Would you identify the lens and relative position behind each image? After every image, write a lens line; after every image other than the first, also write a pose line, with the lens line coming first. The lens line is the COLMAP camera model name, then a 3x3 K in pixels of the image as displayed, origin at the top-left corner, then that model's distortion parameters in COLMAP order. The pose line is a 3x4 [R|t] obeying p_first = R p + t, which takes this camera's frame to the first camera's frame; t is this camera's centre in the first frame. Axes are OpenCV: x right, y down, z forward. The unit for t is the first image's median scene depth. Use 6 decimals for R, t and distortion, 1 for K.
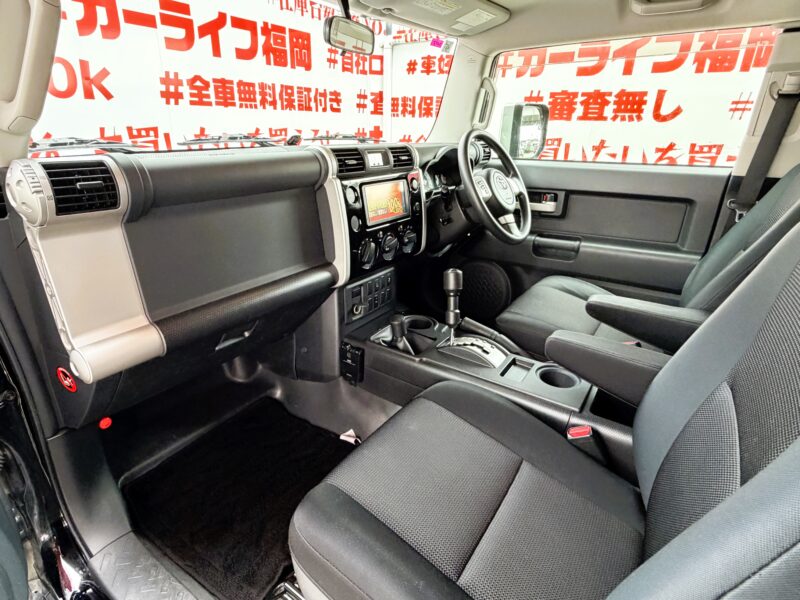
lens RADIAL K [[443.0, 0, 401.8], [0, 443.0, 300.0], [0, 0, 1]] dist [-0.000994, 0.000490]
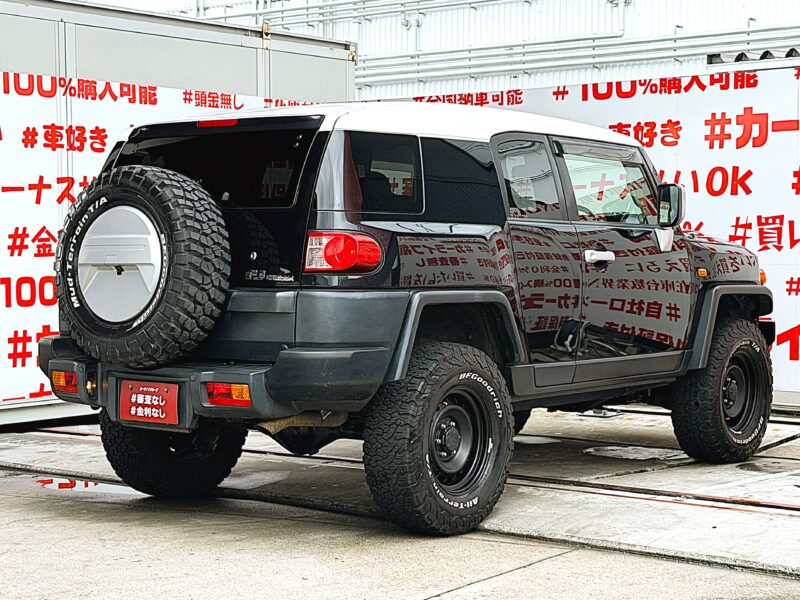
lens RADIAL K [[1639.8, 0, 394.9], [0, 1639.8, 307.0], [0, 0, 1]] dist [0.140201, 0.000000]
pose [[-0.078454, 0.018499, -0.996746, 3.139811], [-0.365016, 0.929865, 0.045988, -0.030766], [0.927690, 0.367436, -0.066199, 0.446089]]
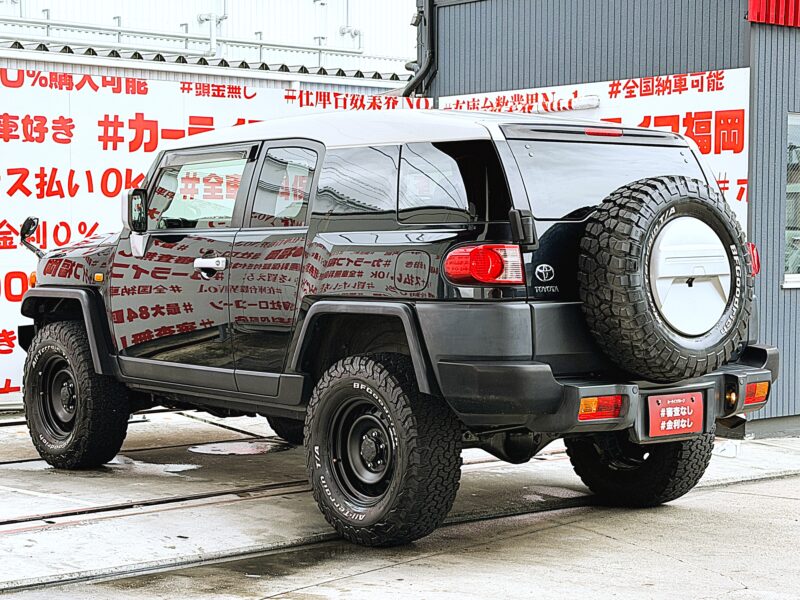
lens RADIAL K [[1607.0, 0, 402.3], [0, 1607.0, 296.8], [0, 0, 1]] dist [0.162366, 0.000000]
pose [[0.955154, -0.006467, -0.296037, 1.108902], [-0.090914, 0.945069, -0.313975, 0.941877], [0.281806, 0.326808, 0.902099, -2.250640]]
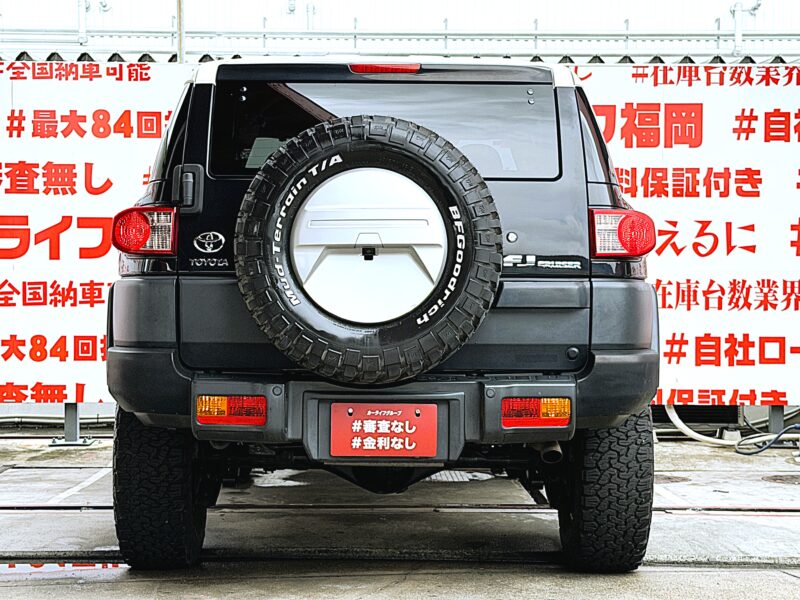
lens RADIAL K [[1722.6, 0, 399.9], [0, 1722.6, 299.7], [0, 0, 1]] dist [0.166566, 0.000000]
pose [[0.560917, -0.006637, -0.827845, 2.361647], [-0.296526, 0.932012, -0.208388, 0.590759], [0.772945, 0.362366, 0.520813, -1.007438]]
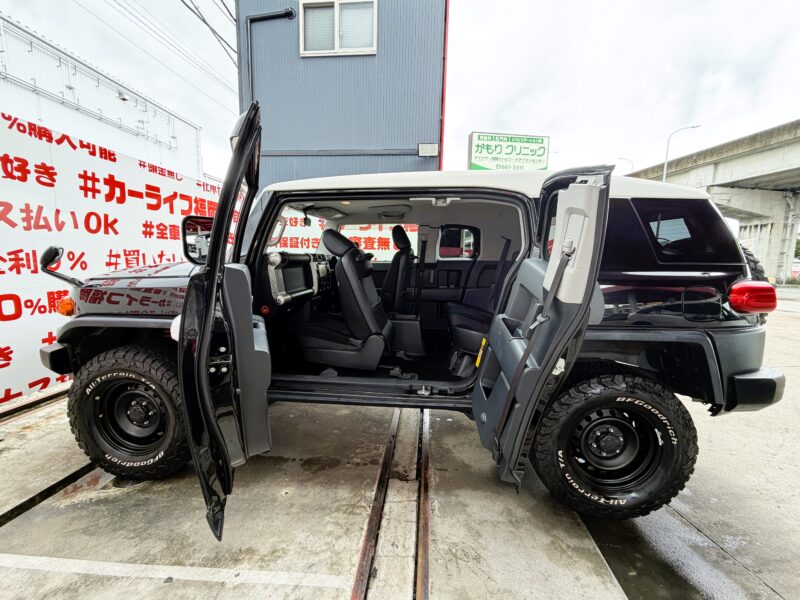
lens RADIAL K [[333.1, 0, 396.5], [0, 333.1, 299.0], [0, 0, 1]] dist [-0.002599, -0.000312]
pose [[0.881720, -0.061125, 0.467796, -0.264782], [0.173498, 0.964096, -0.201041, 0.205866], [-0.438712, 0.258424, 0.860668, -0.455730]]
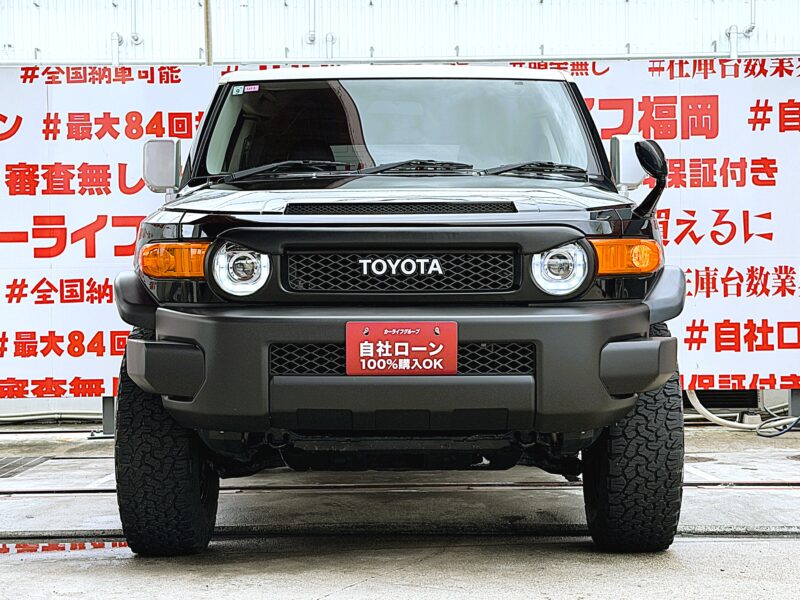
lens RADIAL K [[1607.0, 0, 397.5], [0, 1607.0, 298.0], [0, 0, 1]] dist [0.162366, 0.000000]
pose [[0.551904, -0.026580, -0.833484, 2.226039], [-0.283958, 0.933771, -0.217805, 0.622865], [0.784073, 0.356882, 0.507804, -0.929303]]
